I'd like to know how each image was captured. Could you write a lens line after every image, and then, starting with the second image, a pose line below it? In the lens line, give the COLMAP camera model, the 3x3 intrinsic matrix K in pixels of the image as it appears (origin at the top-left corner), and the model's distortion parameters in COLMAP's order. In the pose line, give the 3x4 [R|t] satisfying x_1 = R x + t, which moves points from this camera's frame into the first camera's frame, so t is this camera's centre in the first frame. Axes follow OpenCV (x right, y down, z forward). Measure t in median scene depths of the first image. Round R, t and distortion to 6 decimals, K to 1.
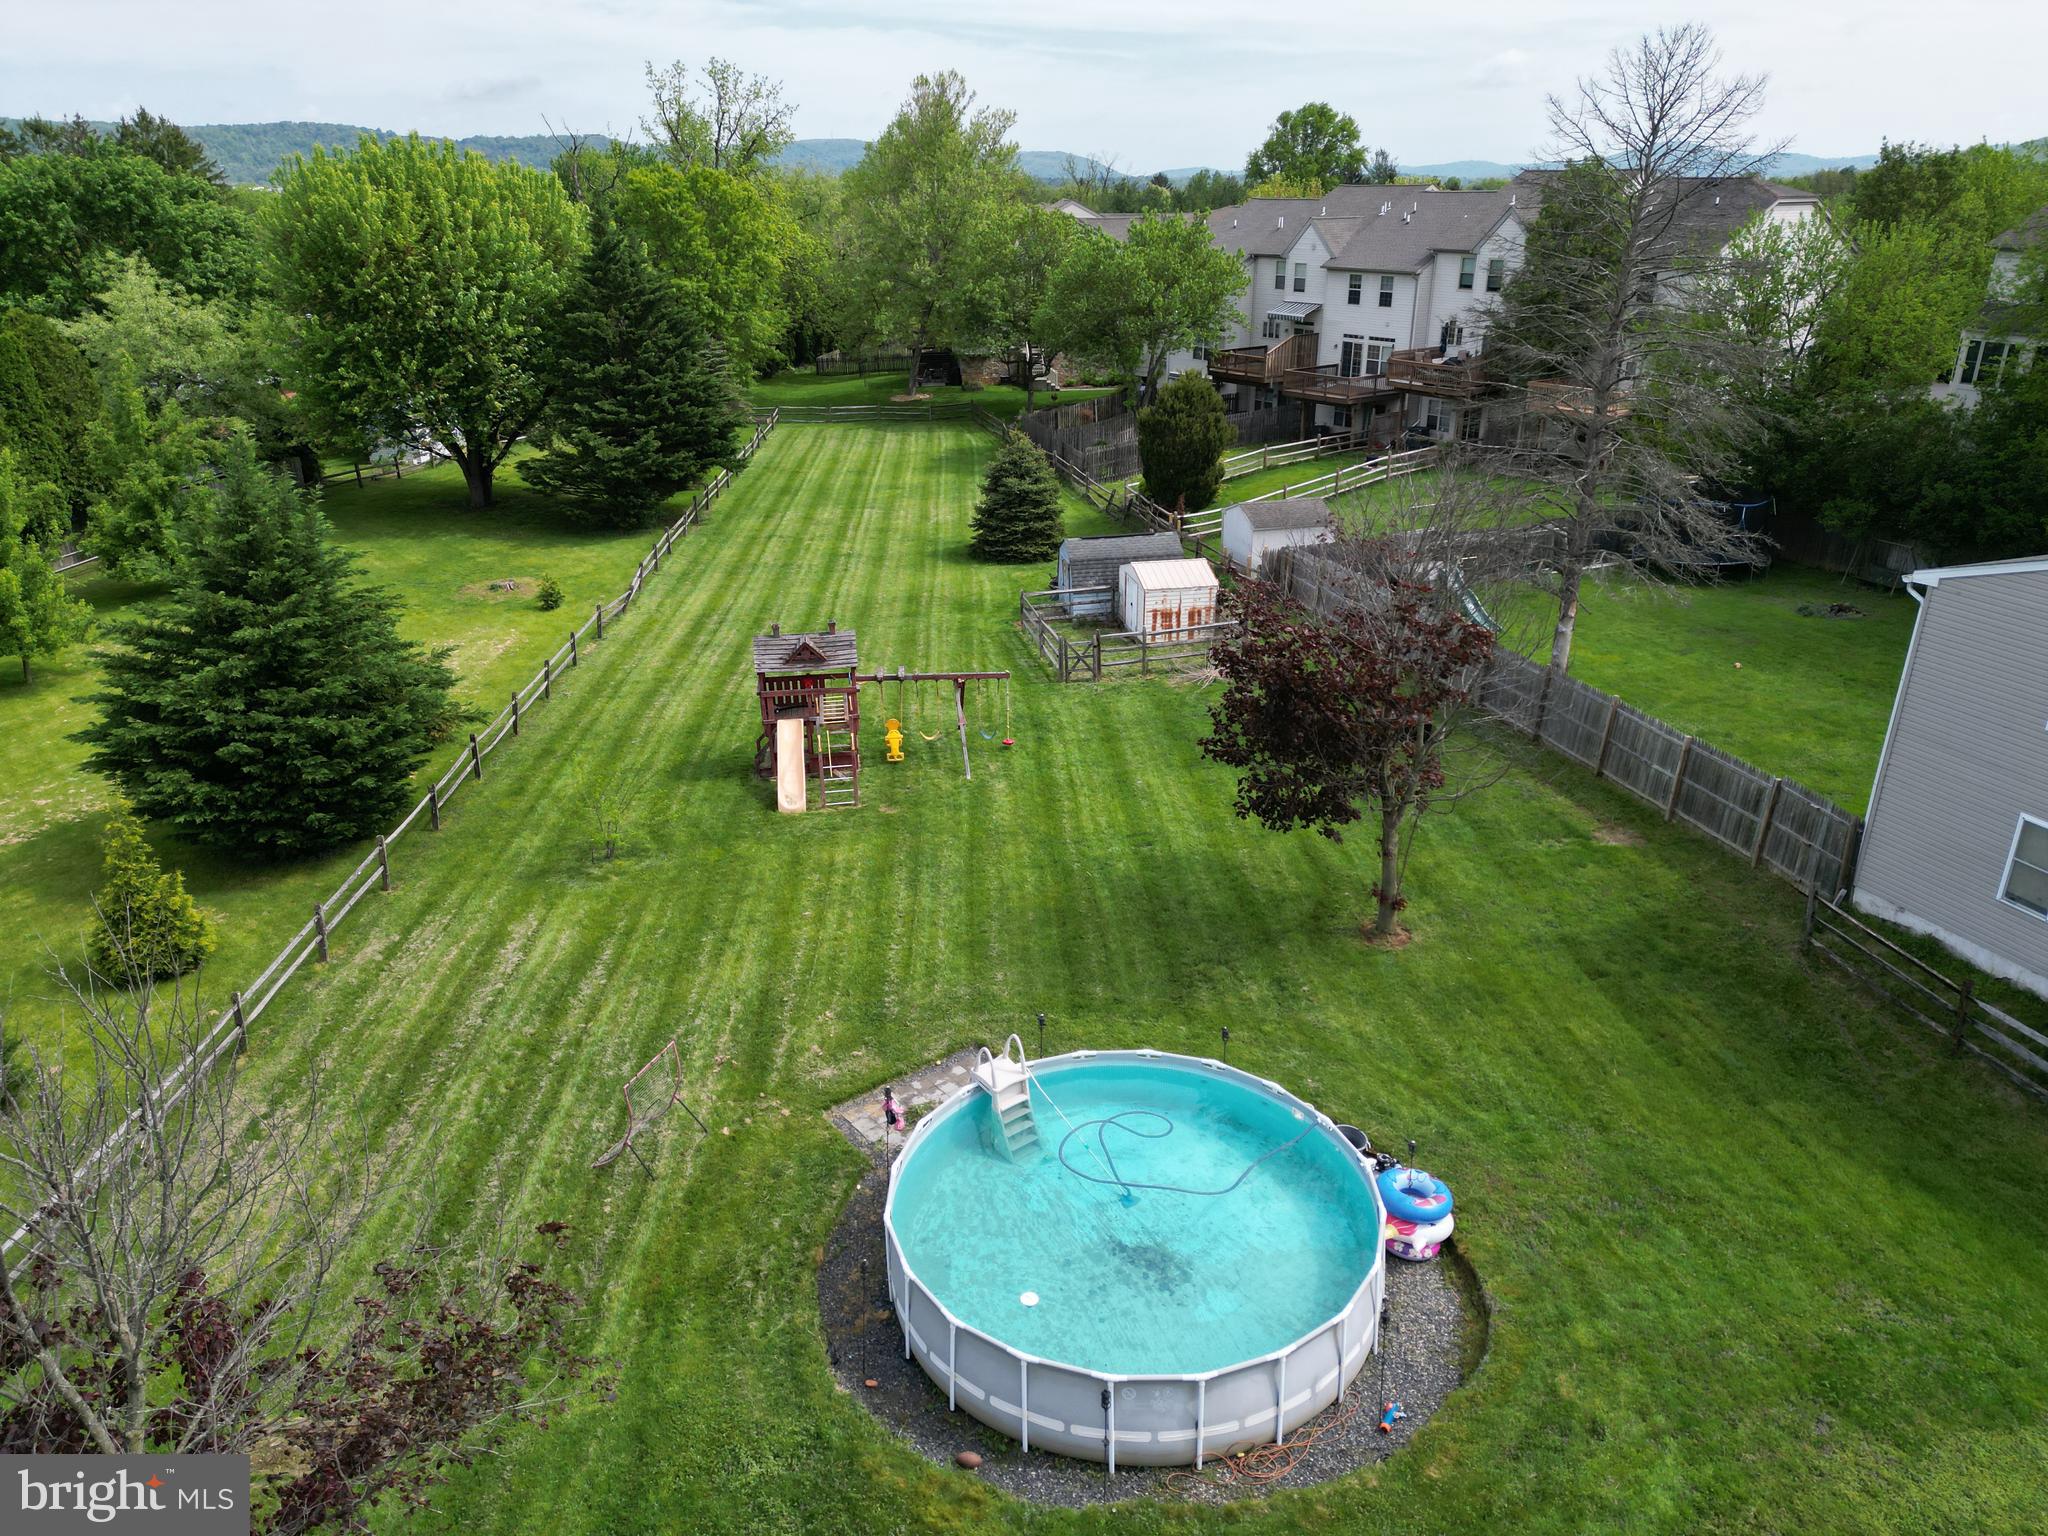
lens RADIAL K [[1397.5, 0, 1018.5], [0, 1397.5, 802.0], [0, 0, 1]] dist [0.087809, -0.086121]
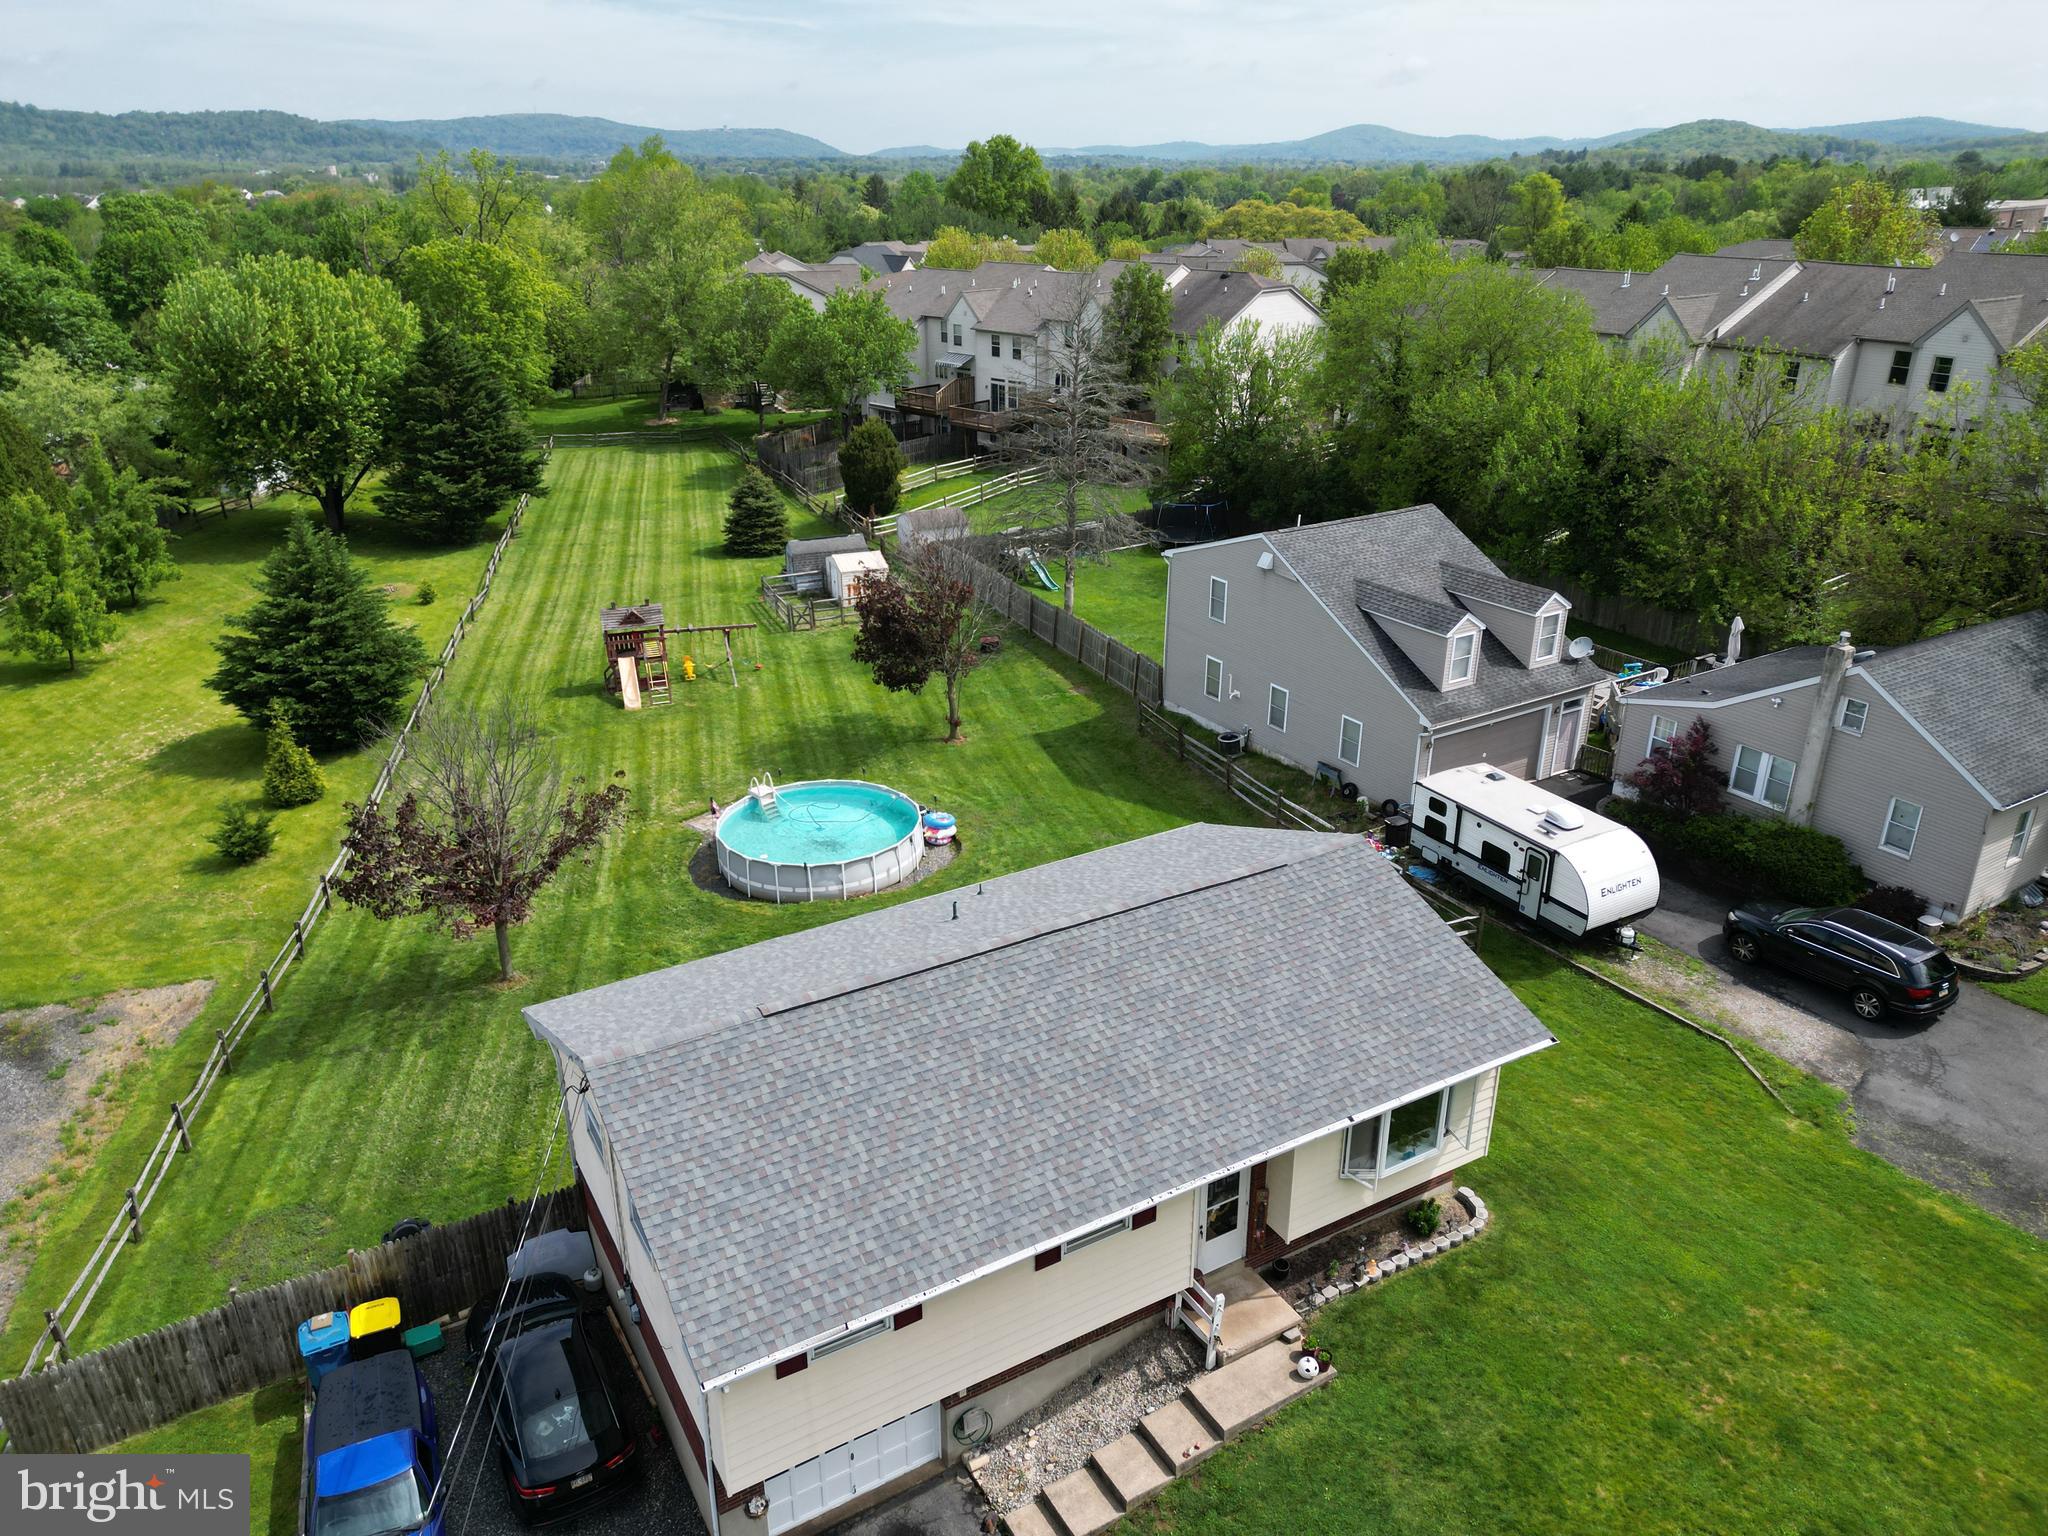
lens RADIAL K [[1455.4, 0, 1024.0], [0, 1455.4, 768.0], [0, 0, 1]] dist [0.091175, -0.100806]
pose [[0.984324, -0.068038, 0.162720, 0.008617], [0.070472, 0.997471, -0.009225, 0.078871], [-0.161681, 0.020548, 0.986629, -0.521333]]
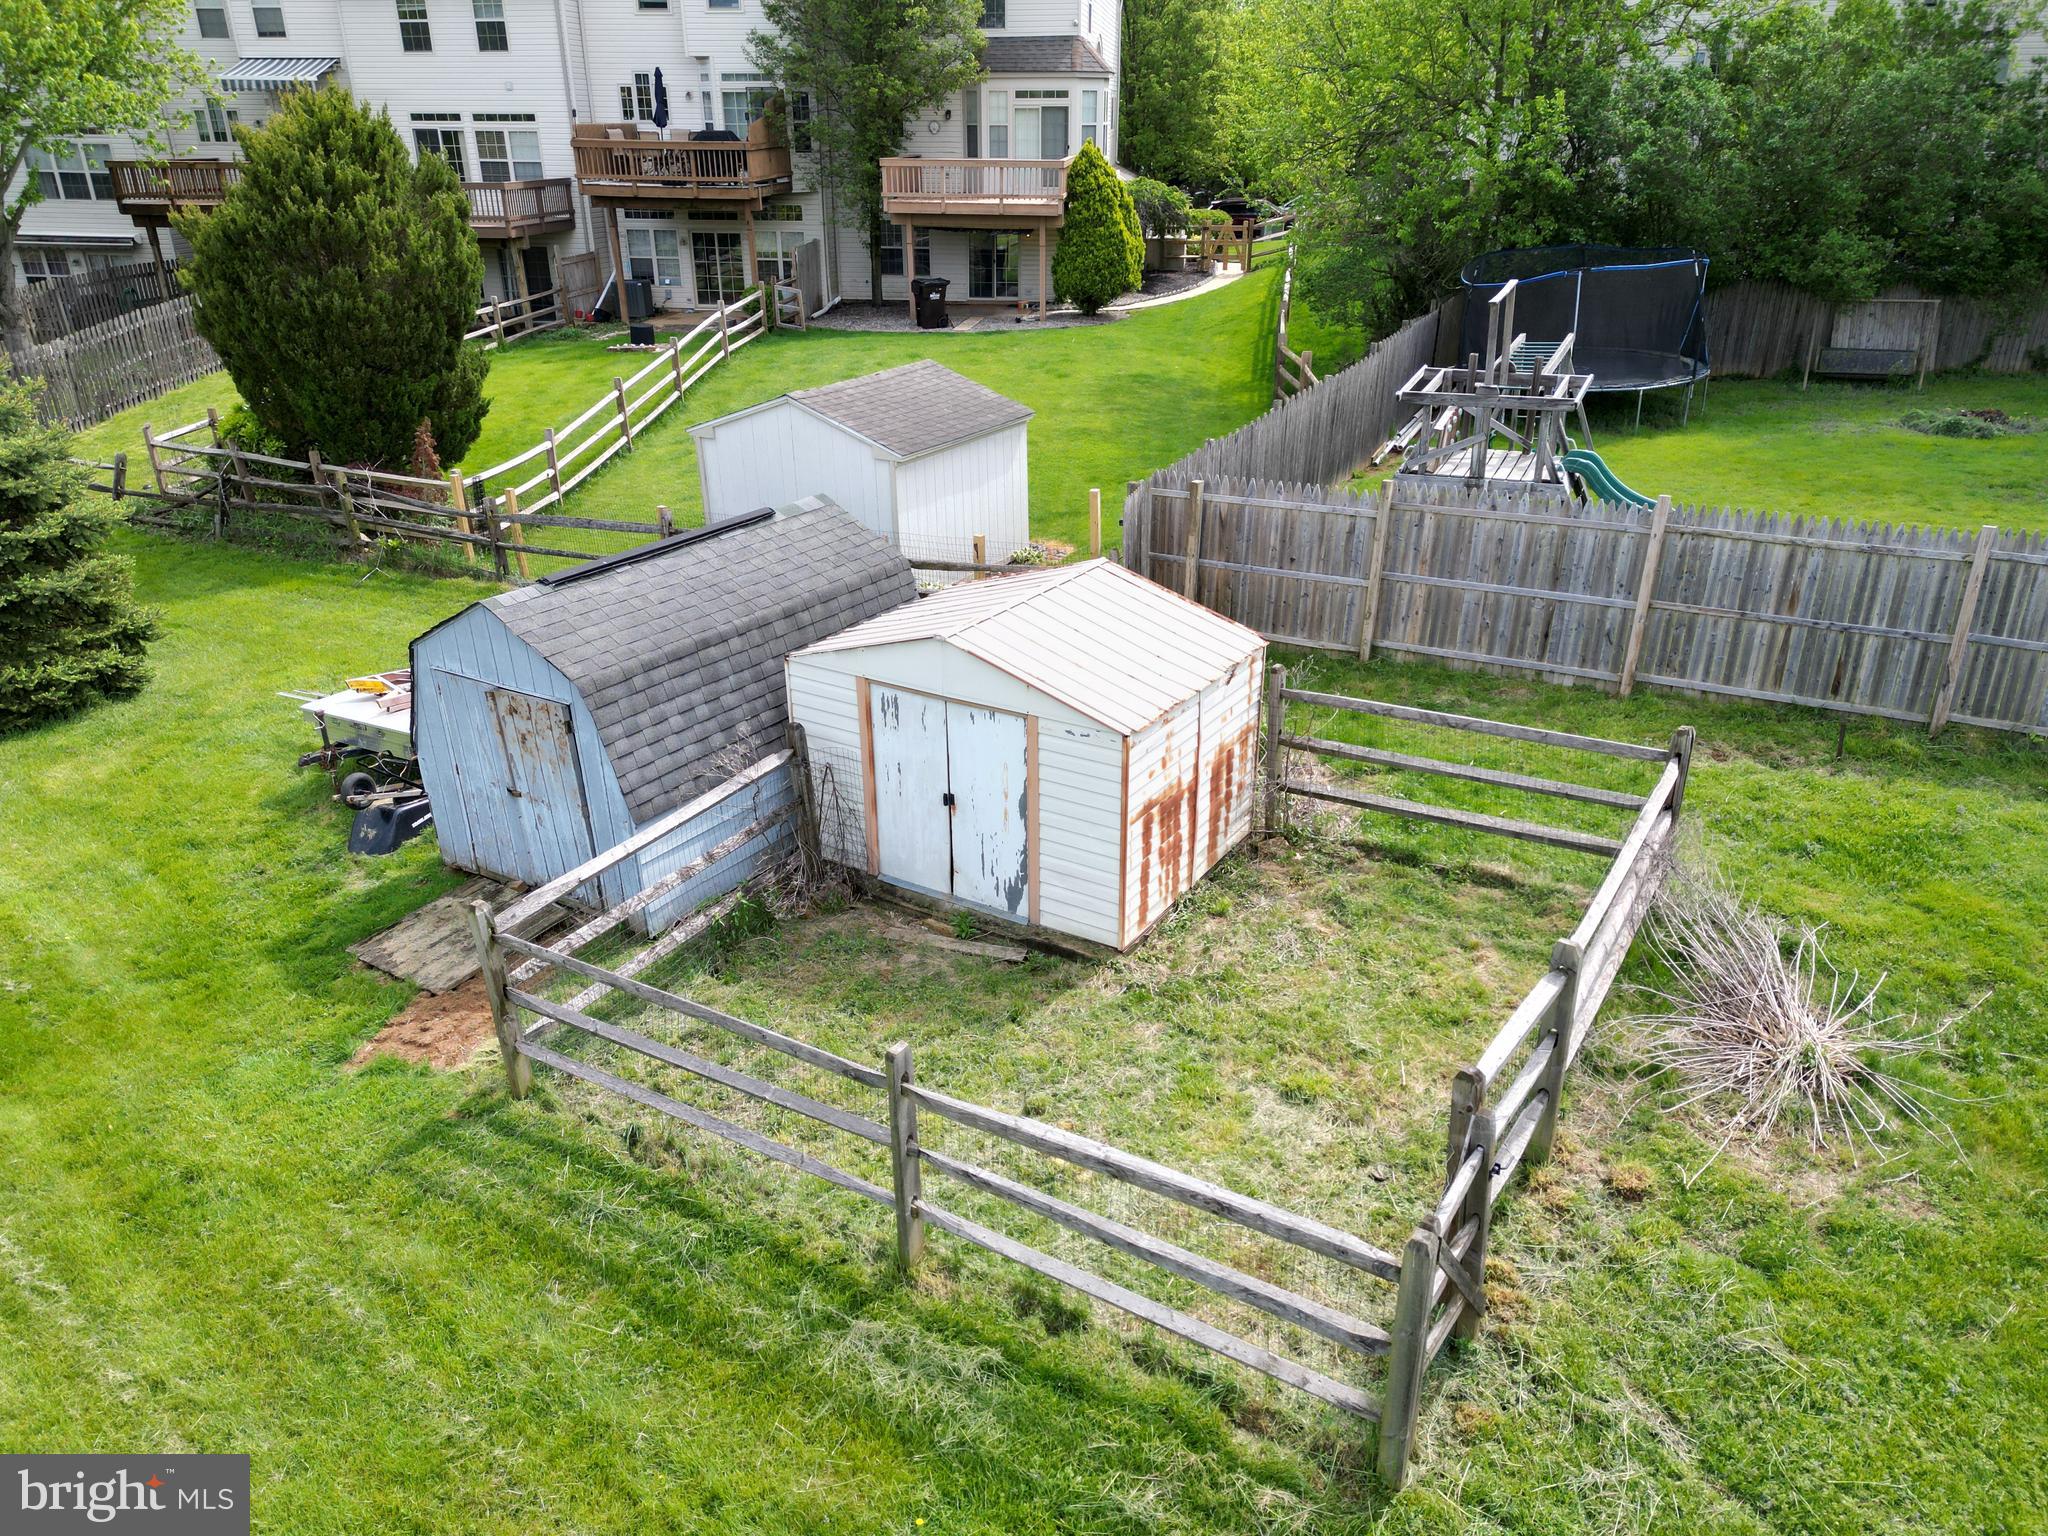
lens RADIAL K [[1455.4, 0, 1024.0], [0, 1455.4, 768.0], [0, 0, 1]] dist [0.091175, -0.100806]
pose [[0.680361, -0.289895, 0.673105, -0.063382], [0.292352, 0.949557, 0.113456, -0.140118], [-0.672041, 0.119593, 0.730793, 0.662210]]
